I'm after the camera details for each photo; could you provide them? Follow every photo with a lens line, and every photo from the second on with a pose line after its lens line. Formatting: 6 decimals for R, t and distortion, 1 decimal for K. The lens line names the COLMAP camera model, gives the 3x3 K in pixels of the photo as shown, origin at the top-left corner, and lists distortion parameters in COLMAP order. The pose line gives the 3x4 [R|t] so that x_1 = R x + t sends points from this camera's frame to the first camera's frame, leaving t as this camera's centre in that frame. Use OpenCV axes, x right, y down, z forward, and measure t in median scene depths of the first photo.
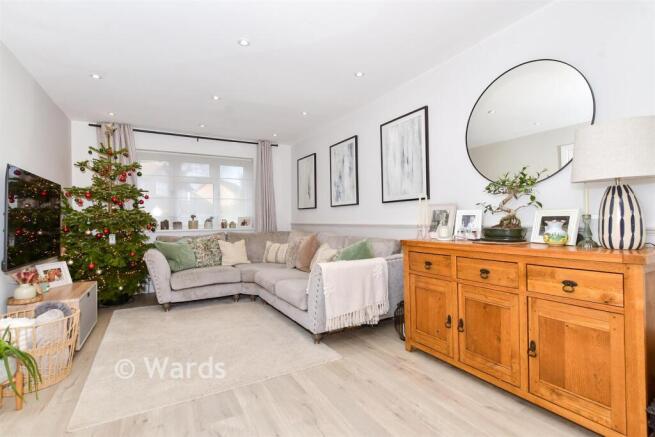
lens RADIAL K [[298.8, 0, 325.7], [0, 298.8, 218.5], [0, 0, 1]] dist [-0.018338, -0.000338]
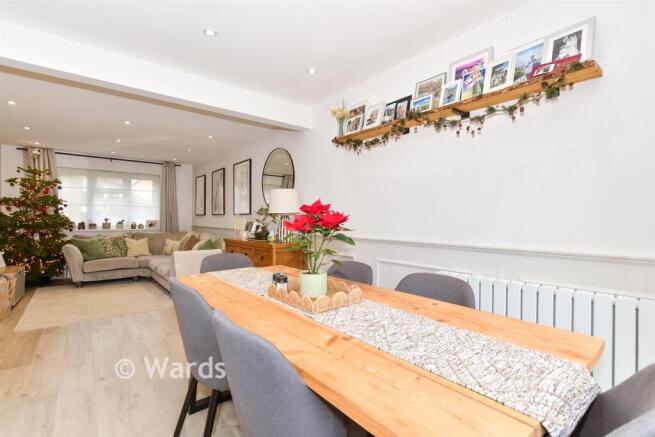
lens RADIAL K [[298.8, 0, 328.7], [0, 298.8, 217.5], [0, 0, 1]] dist [-0.018338, -0.000338]
pose [[0.984969, 0.016605, 0.171933, 0.340533], [-0.016159, 0.999861, -0.003992, -0.031377], [-0.171975, 0.001154, 0.985101, -0.514656]]
